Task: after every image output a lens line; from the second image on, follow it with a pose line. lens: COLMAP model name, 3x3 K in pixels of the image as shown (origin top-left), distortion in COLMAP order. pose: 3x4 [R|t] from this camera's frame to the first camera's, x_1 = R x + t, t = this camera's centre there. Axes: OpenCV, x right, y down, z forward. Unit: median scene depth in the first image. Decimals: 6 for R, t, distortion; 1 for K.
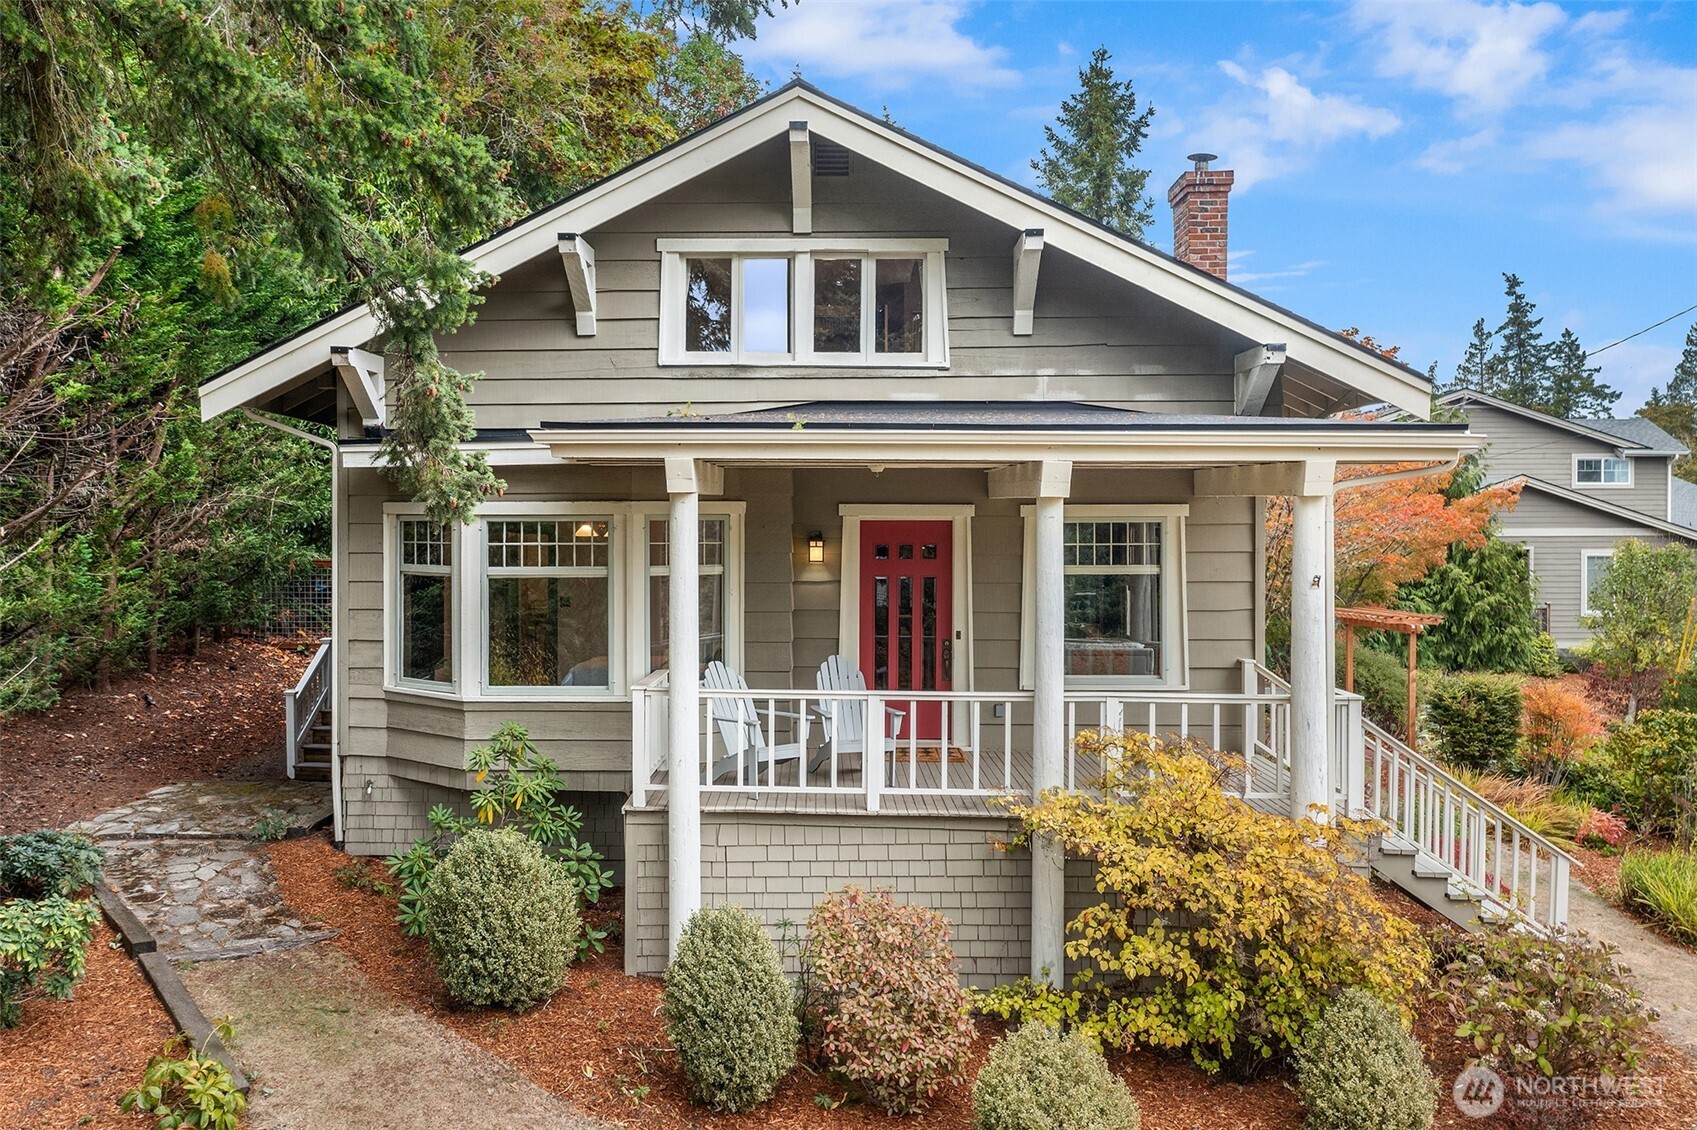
lens RADIAL K [[1409.0, 0, 848.5], [0, 1409.0, 565.0], [0, 0, 1]] dist [-0.010310, 0.000613]
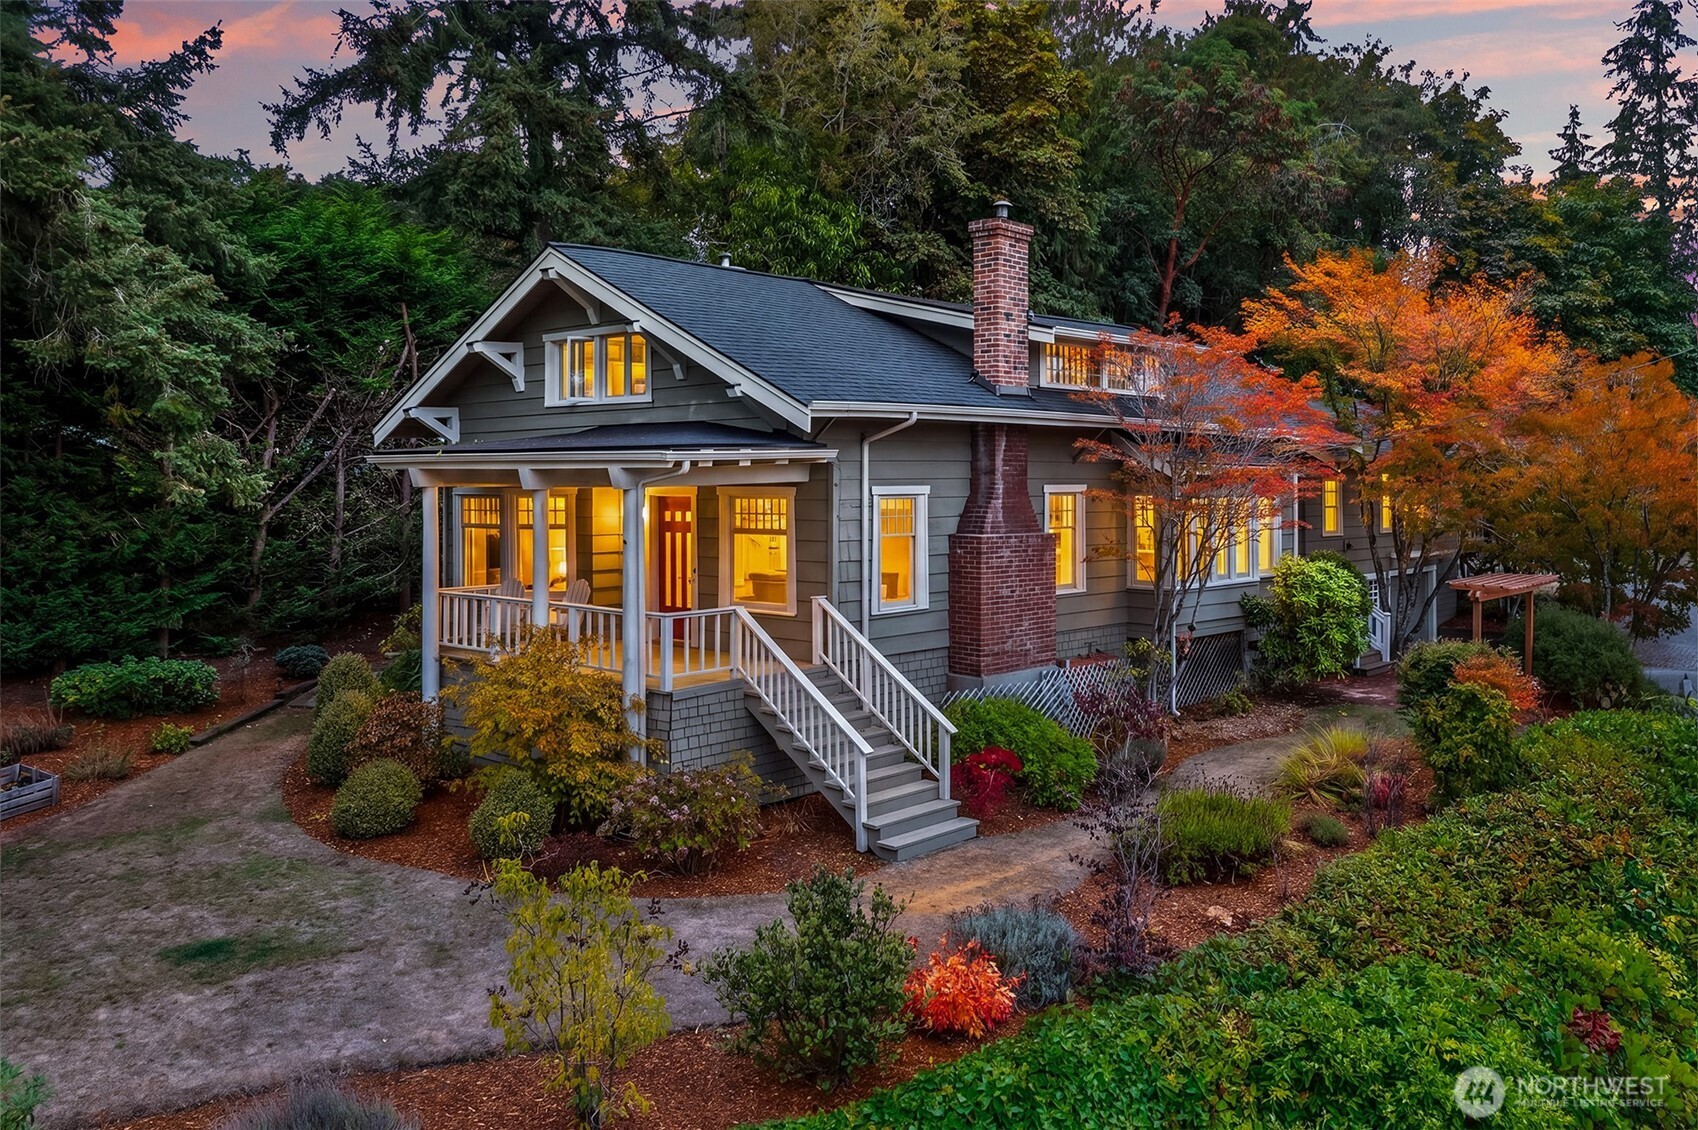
lens RADIAL K [[1434.4, 0, 854.4], [0, 1434.4, 543.4], [0, 0, 1]] dist [-0.000846, -0.011340]
pose [[0.755460, 0.023647, -0.654768, 1.304058], [-0.009139, 0.999632, 0.025558, -0.023980], [0.655131, -0.013324, 0.755398, -0.078063]]
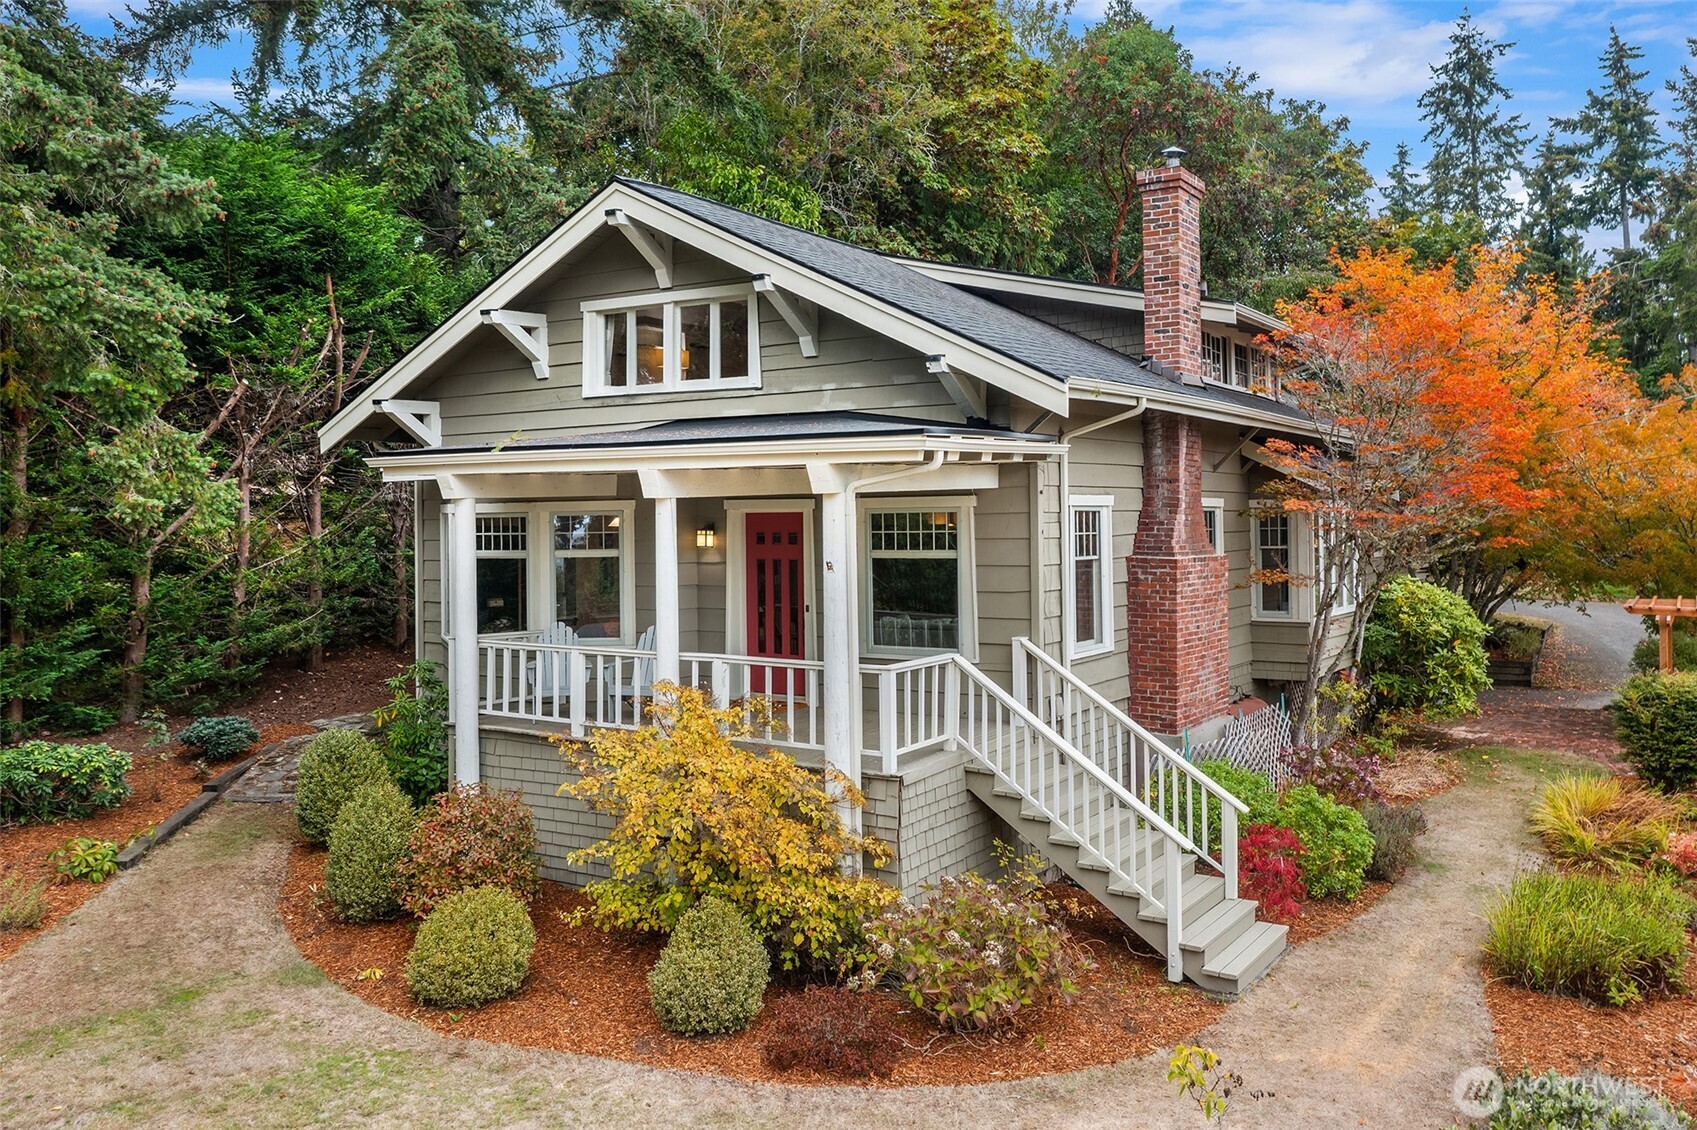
lens RADIAL K [[1409.0, 0, 848.5], [0, 1409.0, 565.0], [0, 0, 1]] dist [-0.010310, 0.000613]
pose [[0.863297, 0.006405, -0.504656, 0.748063], [-0.000164, 0.999923, 0.012411, -0.001877], [0.504697, -0.010631, 0.863231, -0.015324]]
